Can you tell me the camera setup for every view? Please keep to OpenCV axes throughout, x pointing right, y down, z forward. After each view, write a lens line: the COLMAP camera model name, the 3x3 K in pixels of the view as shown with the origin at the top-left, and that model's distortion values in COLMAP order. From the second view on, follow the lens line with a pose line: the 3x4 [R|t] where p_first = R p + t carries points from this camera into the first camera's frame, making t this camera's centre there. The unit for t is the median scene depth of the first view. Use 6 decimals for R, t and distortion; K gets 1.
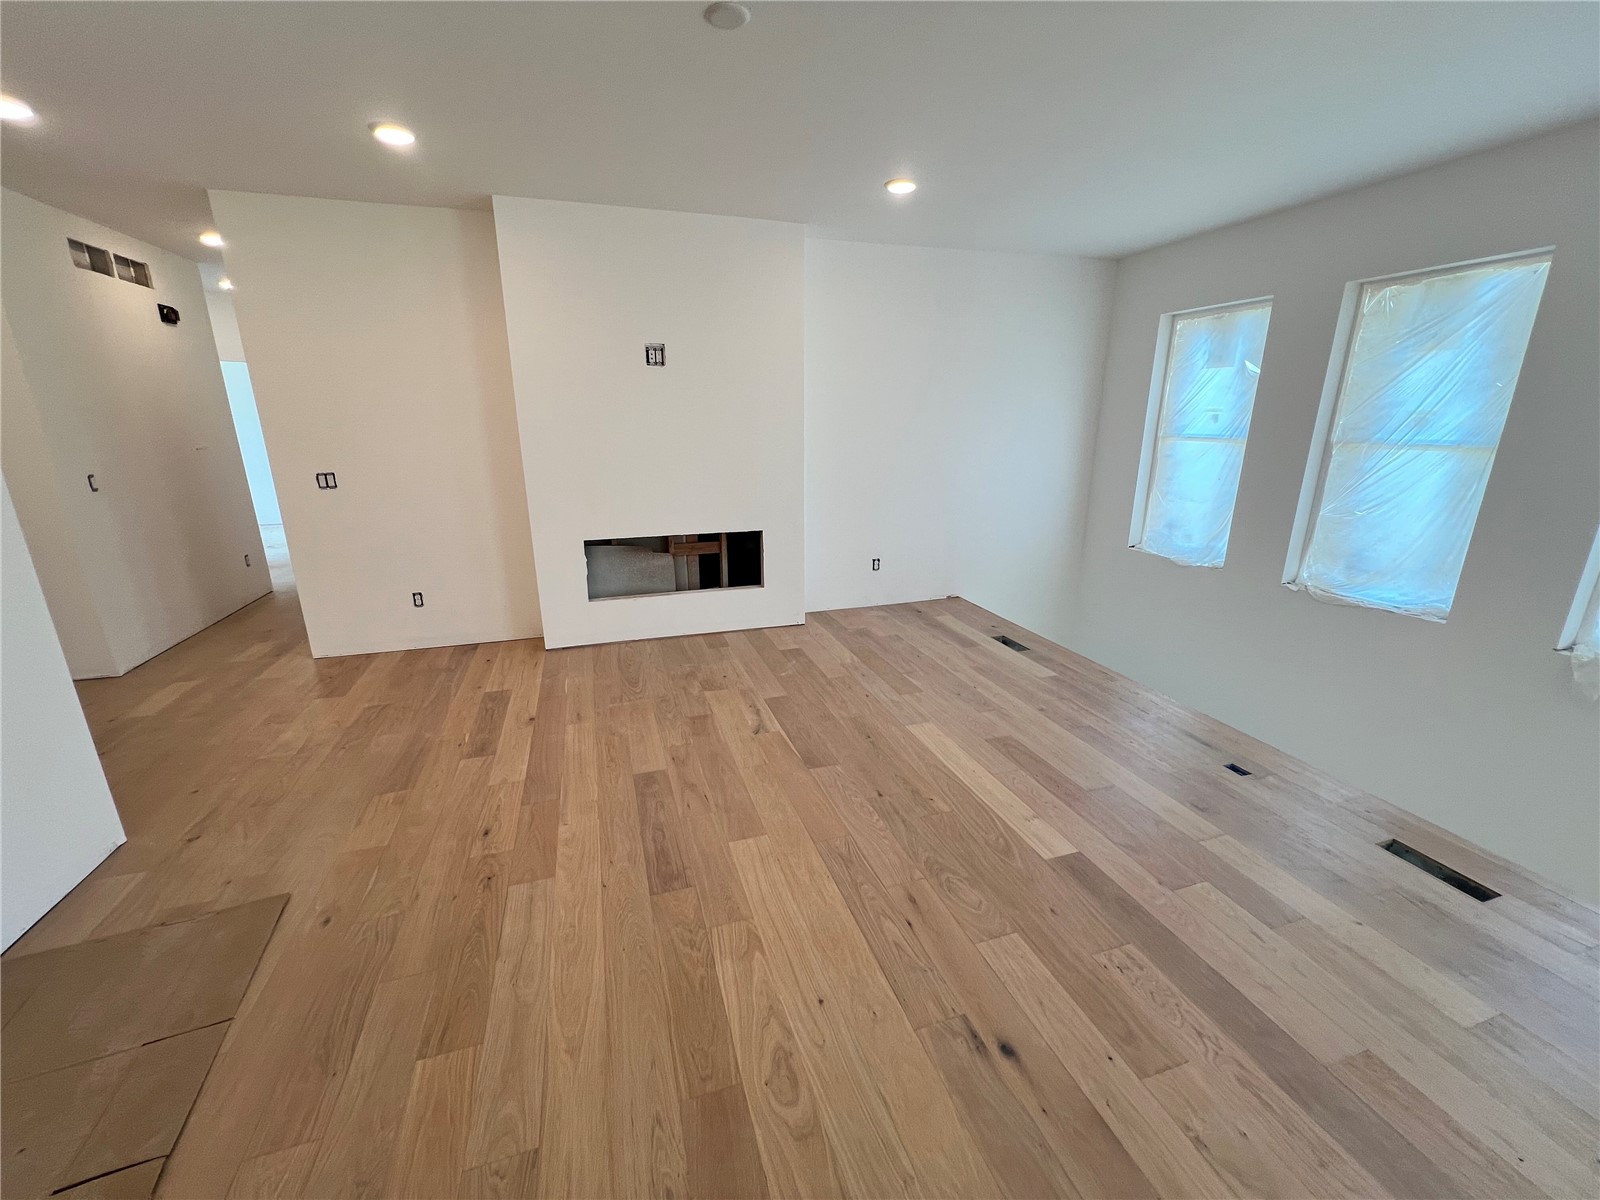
lens RADIAL K [[646.3, 0, 799.1], [0, 646.3, 599.1], [0, 0, 1]] dist [-0.002566, 0.001247]
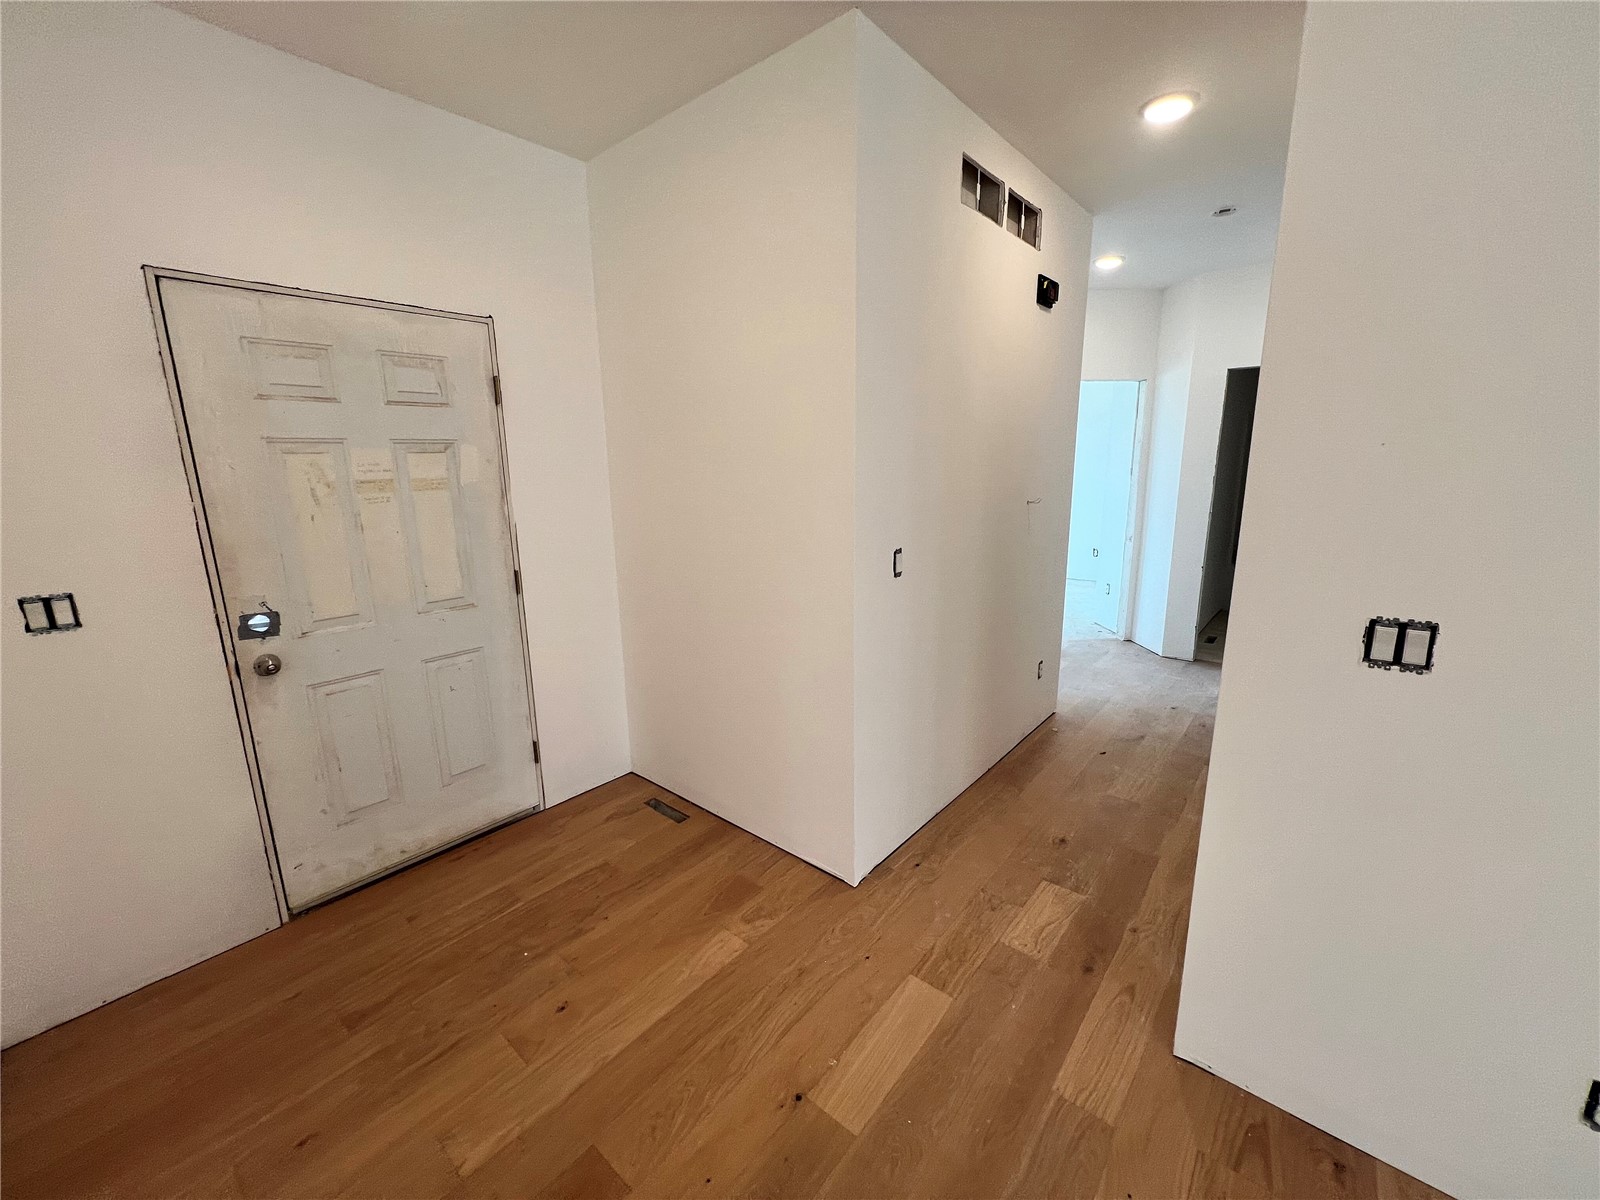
lens RADIAL K [[646.3, 0, 802.2], [0, 646.3, 603.1], [0, 0, 1]] dist [-0.002566, 0.001247]
pose [[0.544140, 0.171592, -0.821260, -0.582049], [-0.216823, 0.974370, 0.059922, -0.145410], [0.810493, 0.145462, 0.567399, 0.536460]]
